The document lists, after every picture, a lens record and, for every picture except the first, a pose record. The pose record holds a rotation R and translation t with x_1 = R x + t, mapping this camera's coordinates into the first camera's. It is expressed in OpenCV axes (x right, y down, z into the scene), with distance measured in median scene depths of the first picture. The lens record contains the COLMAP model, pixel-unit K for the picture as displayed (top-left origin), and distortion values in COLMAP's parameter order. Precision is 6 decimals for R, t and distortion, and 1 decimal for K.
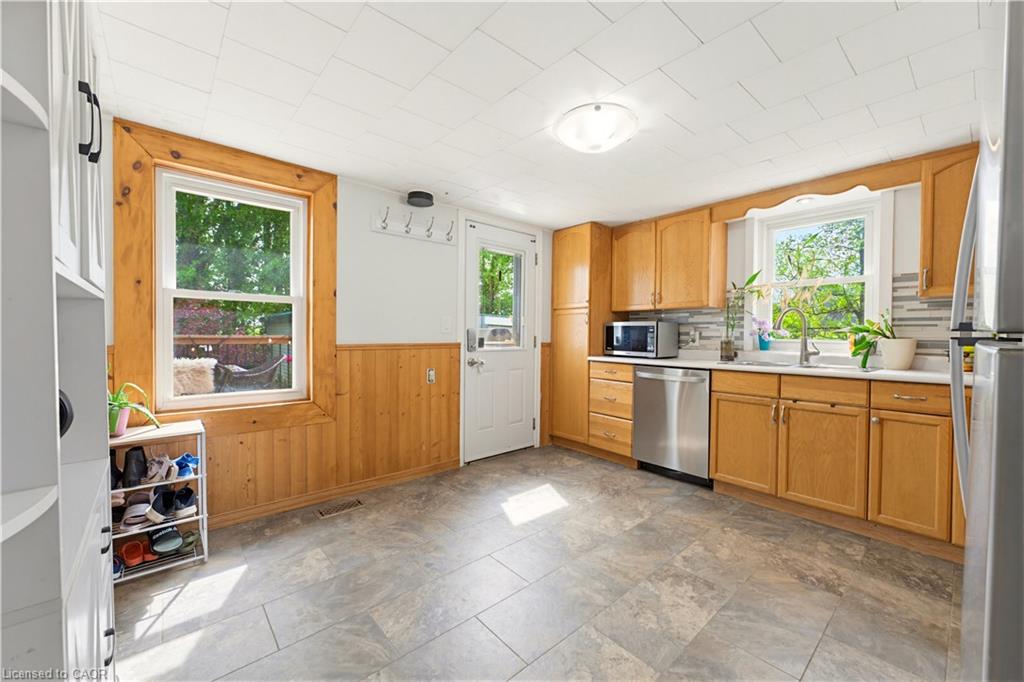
lens RADIAL K [[404.5, 0, 512.0], [0, 404.5, 341.0], [0, 0, 1]] dist [-0.001901, 0.000573]
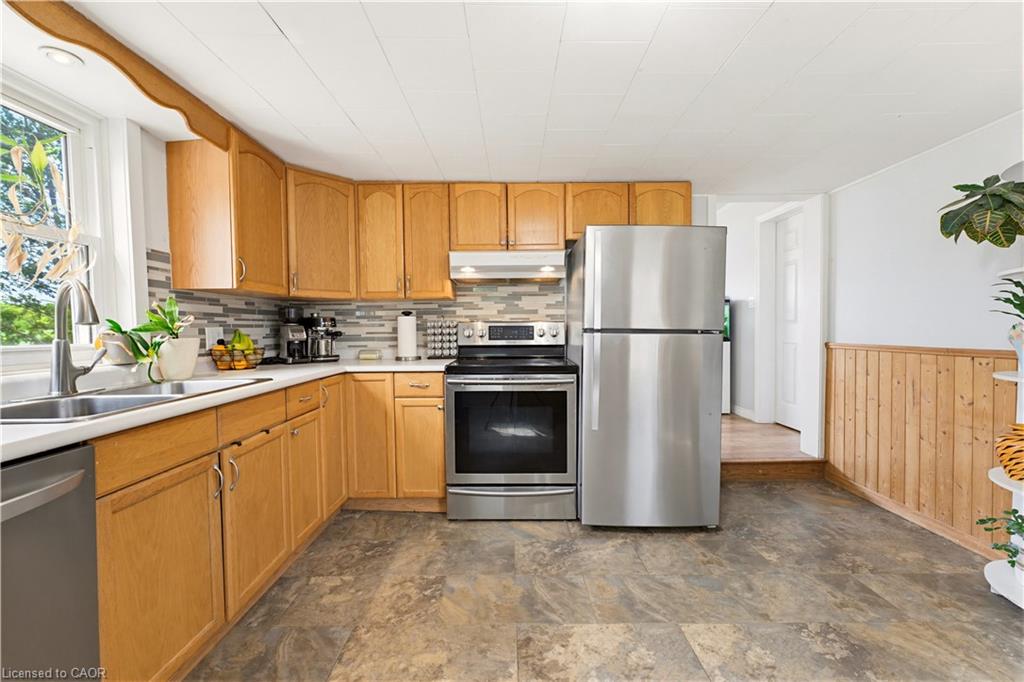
lens RADIAL K [[404.5, 0, 512.0], [0, 404.5, 341.0], [0, 0, 1]] dist [-0.001901, 0.000573]
pose [[-0.760259, -0.021920, 0.649250, -0.004657], [0.011718, 0.998805, 0.047444, -0.035844], [-0.649514, 0.043678, -0.759094, 1.454401]]
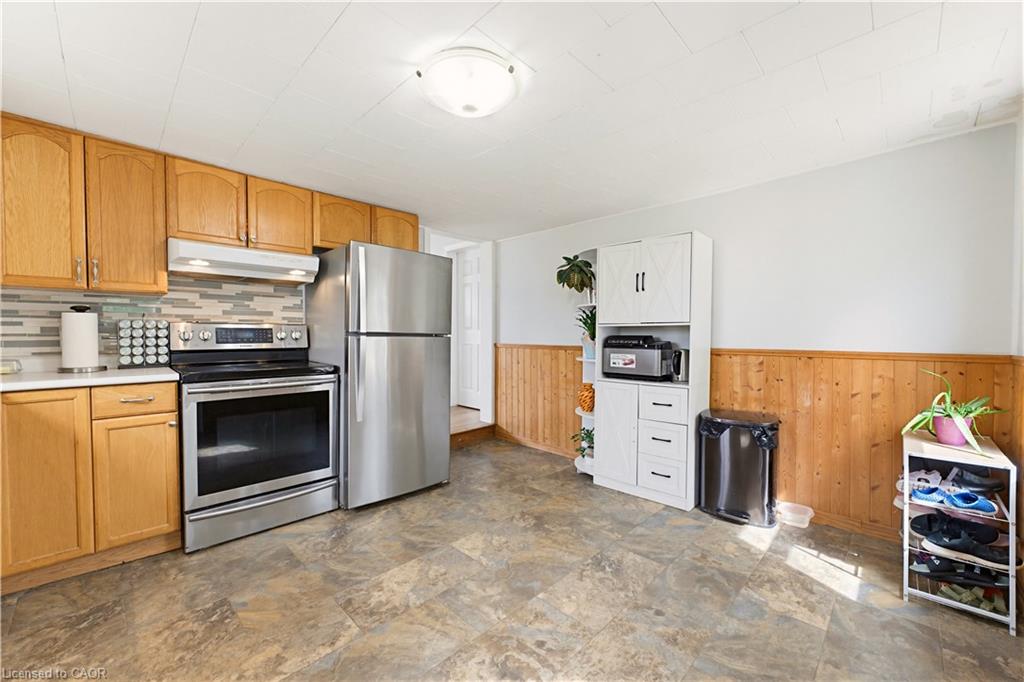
lens RADIAL K [[404.5, 0, 512.0], [0, 404.5, 341.0], [0, 0, 1]] dist [-0.001901, 0.000573]
pose [[-0.996678, -0.010552, -0.080755, 0.171871], [-0.013582, 0.999221, 0.037060, -0.040398], [0.080301, 0.038034, -0.996045, 1.758726]]
